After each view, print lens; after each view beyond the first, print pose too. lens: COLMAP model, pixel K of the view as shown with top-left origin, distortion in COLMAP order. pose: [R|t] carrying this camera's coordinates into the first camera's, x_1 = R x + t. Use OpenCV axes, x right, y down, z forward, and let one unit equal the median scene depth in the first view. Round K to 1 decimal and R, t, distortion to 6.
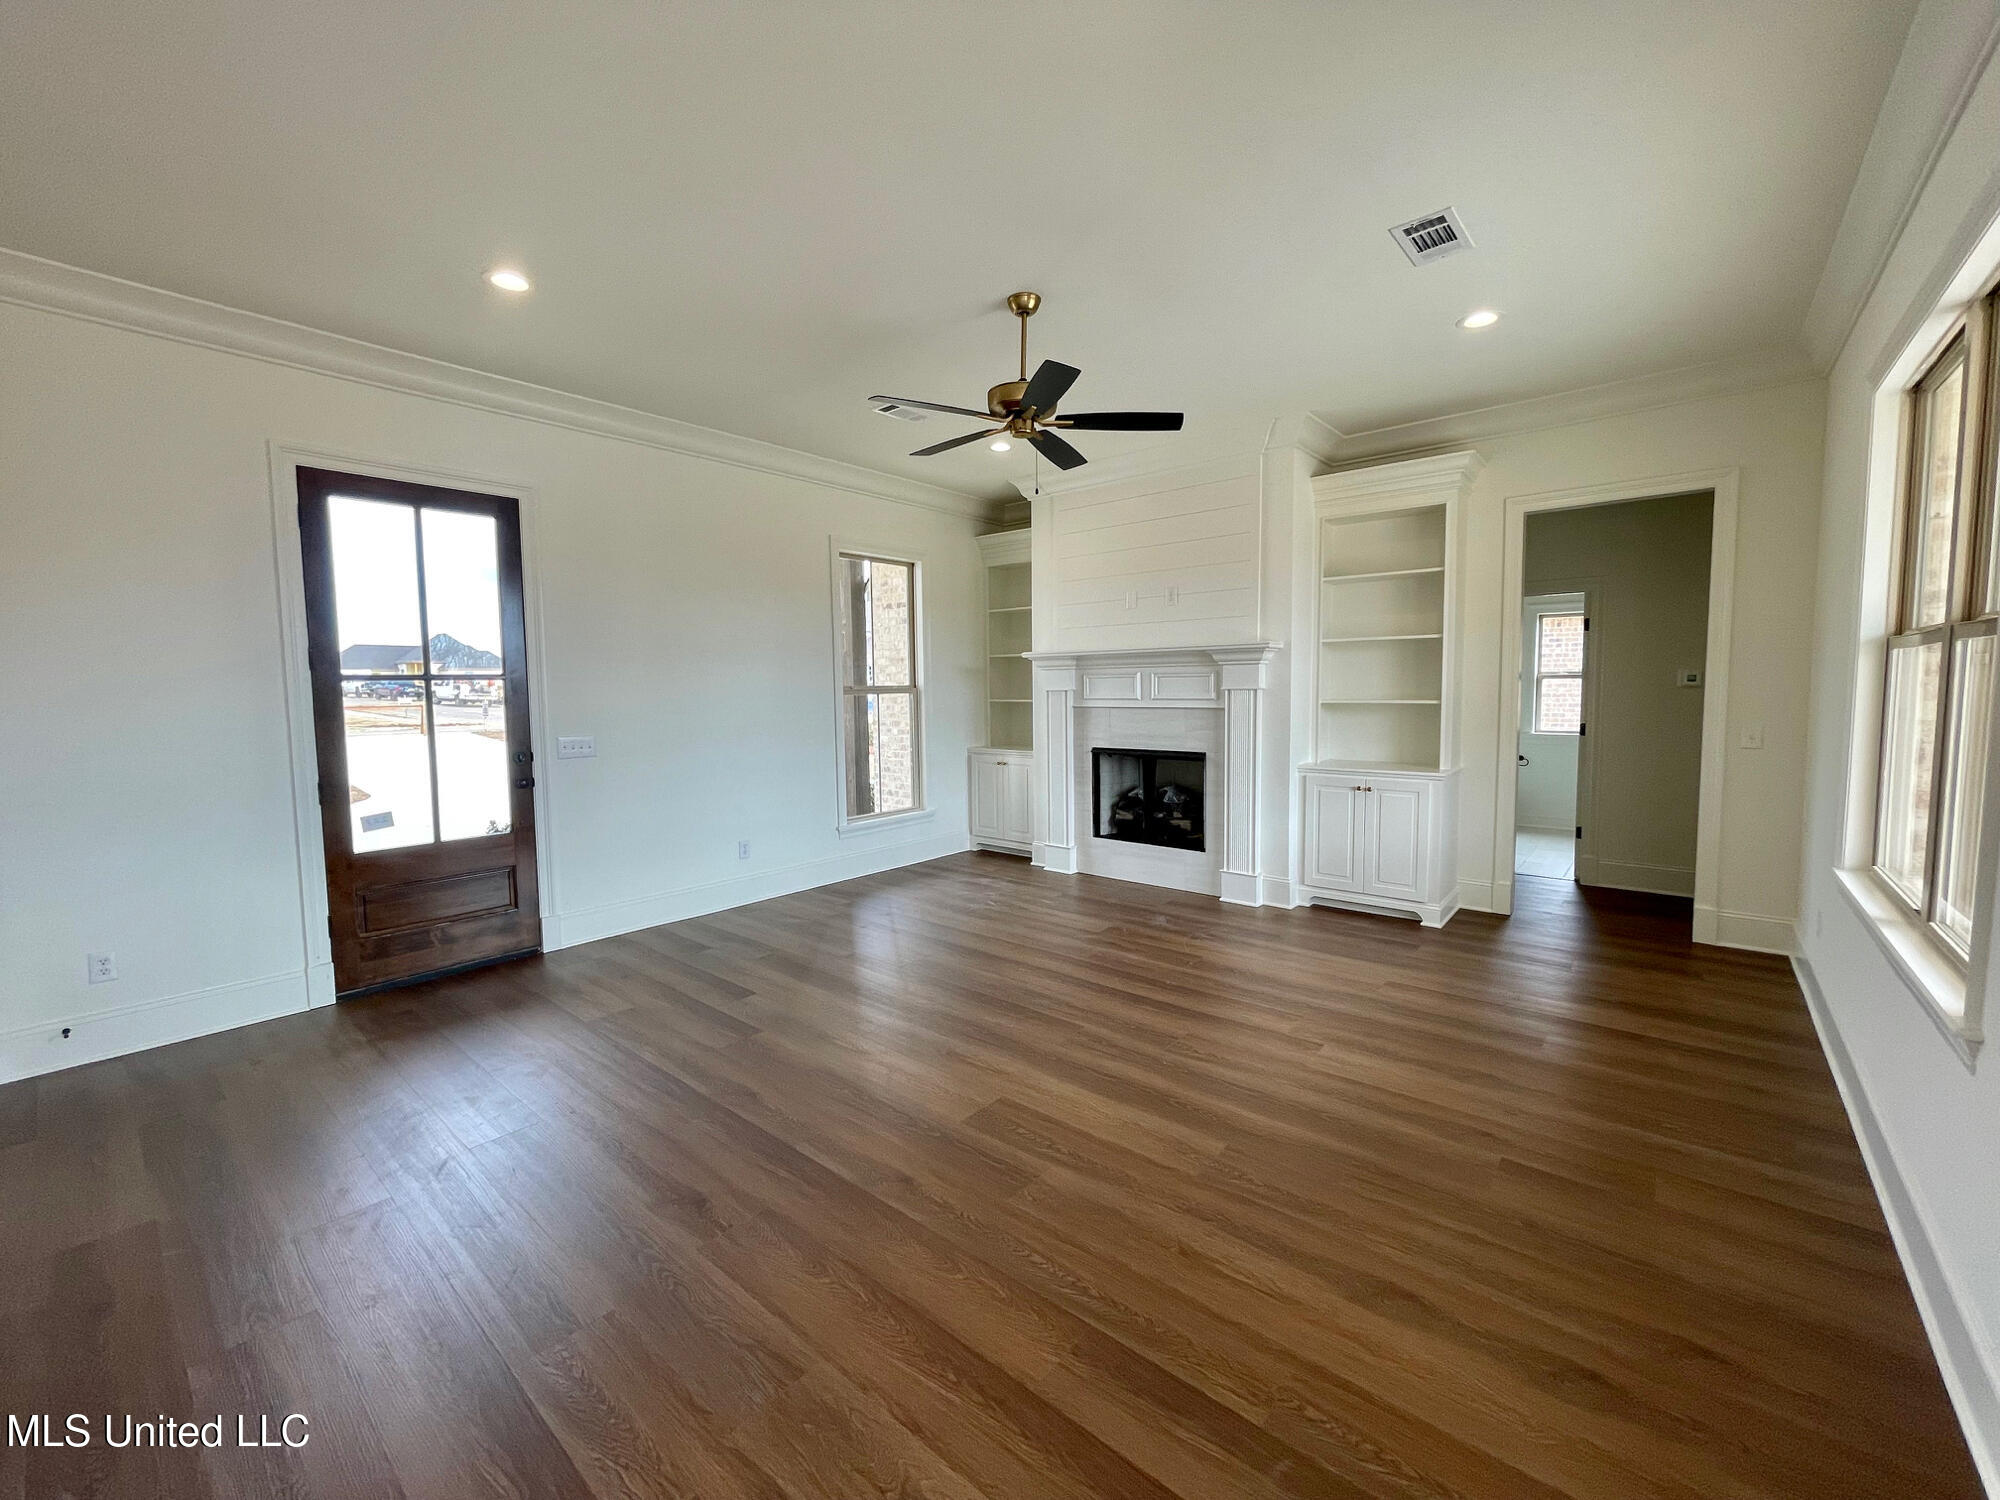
lens RADIAL K [[808.4, 0, 998.6], [0, 808.4, 743.1], [0, 0, 1]] dist [-0.000323, 0.000080]
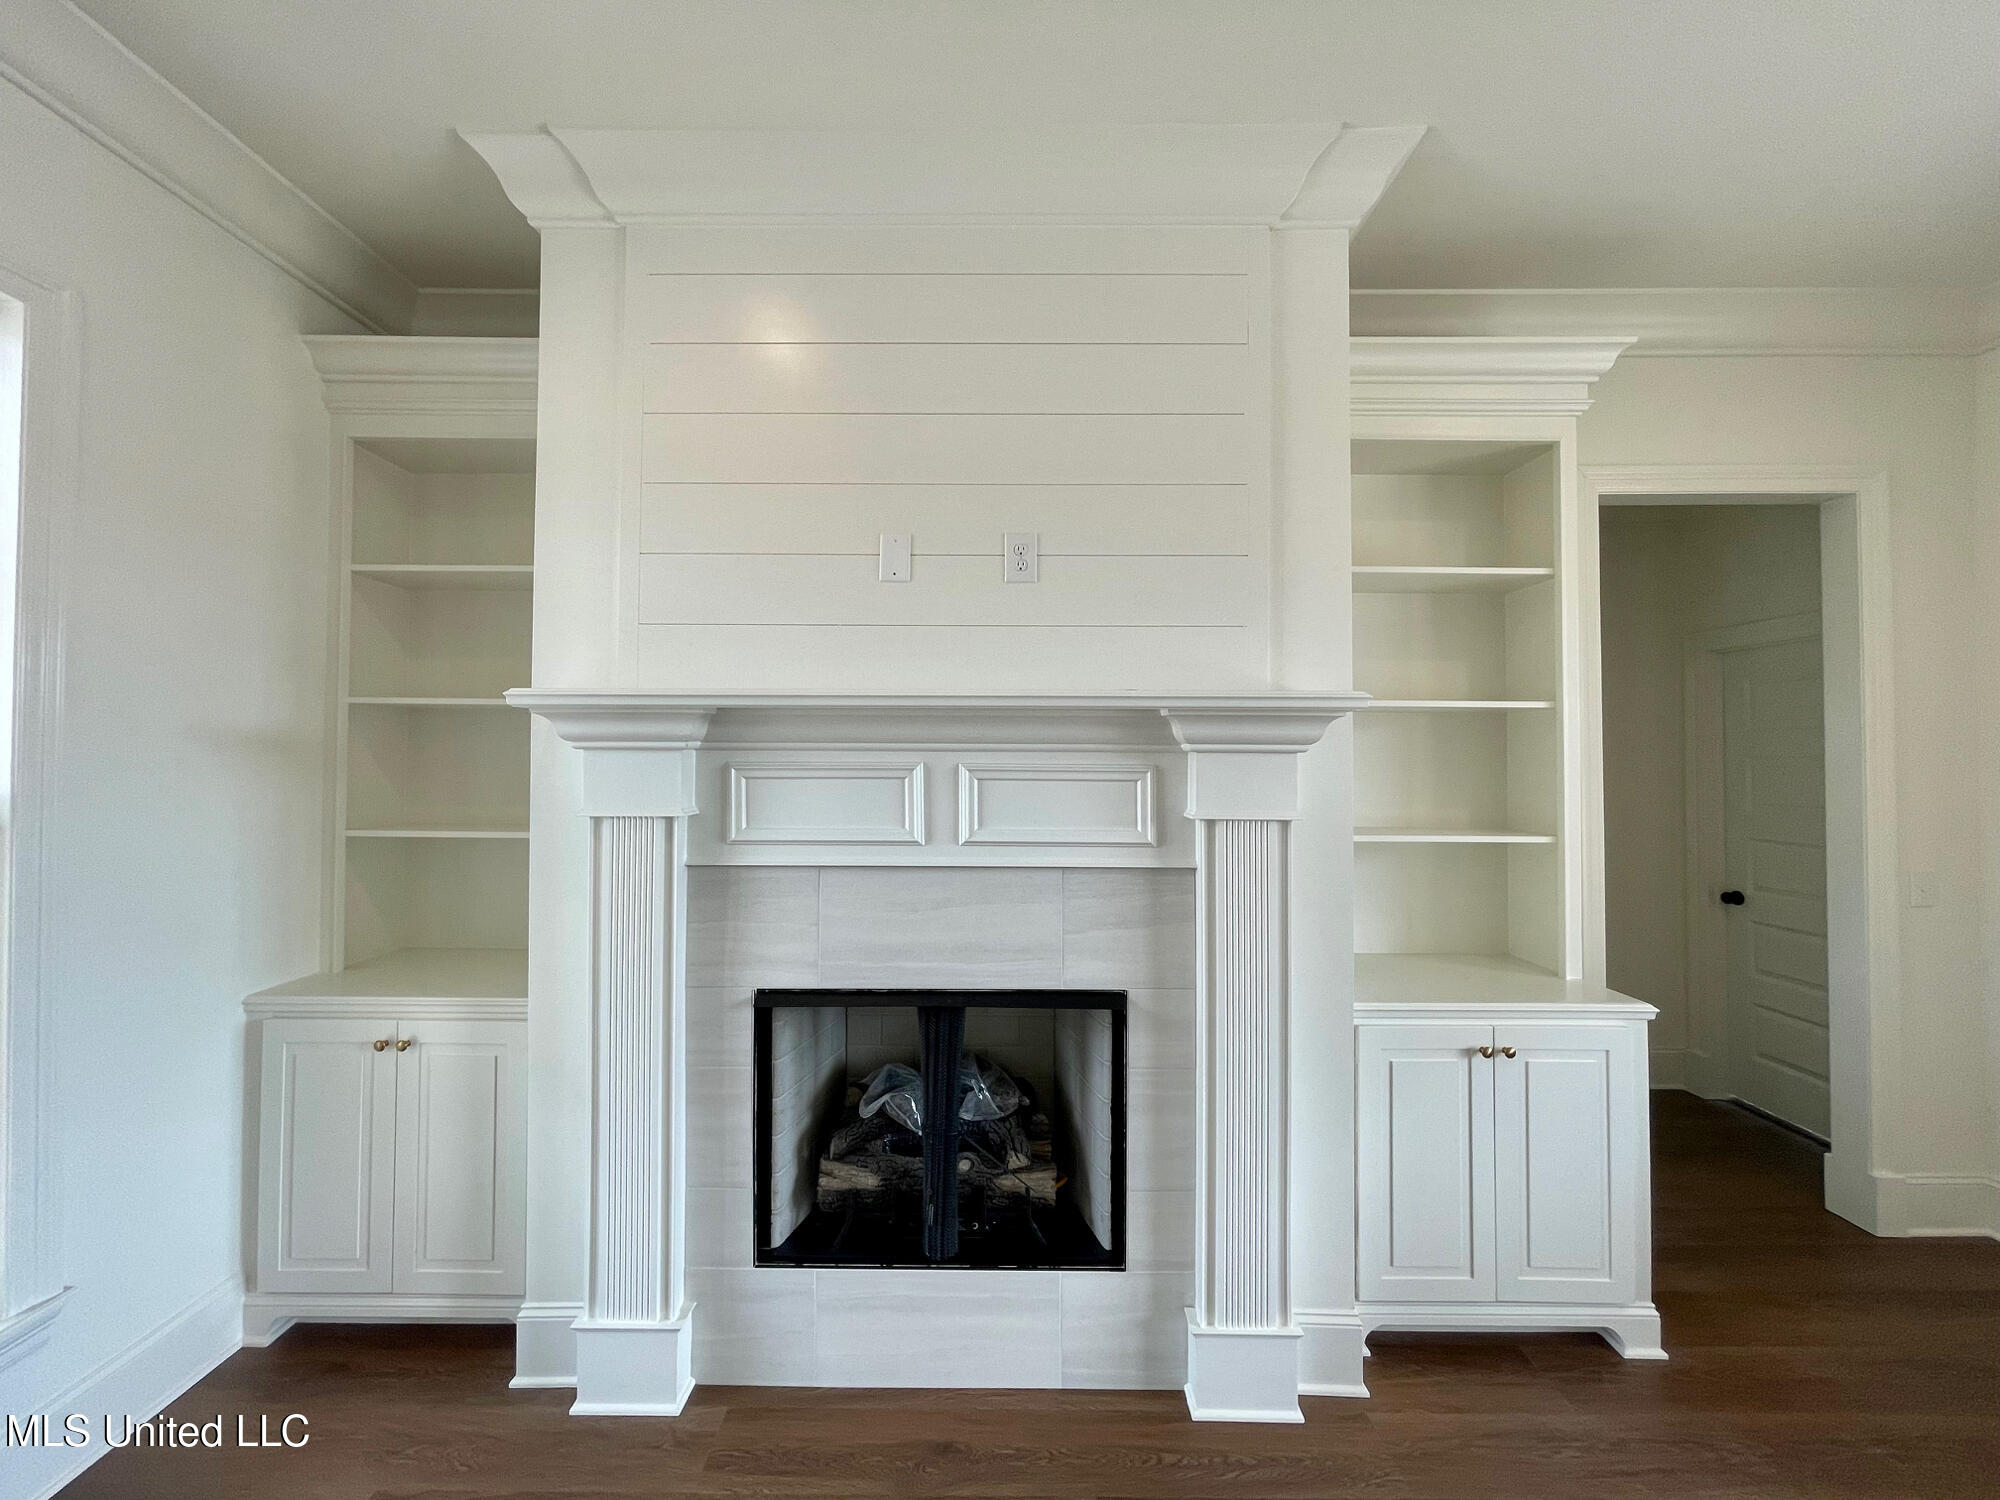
lens RADIAL K [[808.4, 0, 994.4], [0, 808.4, 760.4], [0, 0, 1]] dist [-0.000323, 0.000080]
pose [[0.767679, 0.032863, 0.639991, -0.023641], [0.032177, 0.995448, -0.089712, -0.054792], [-0.640026, 0.089463, 0.763127, 0.681909]]
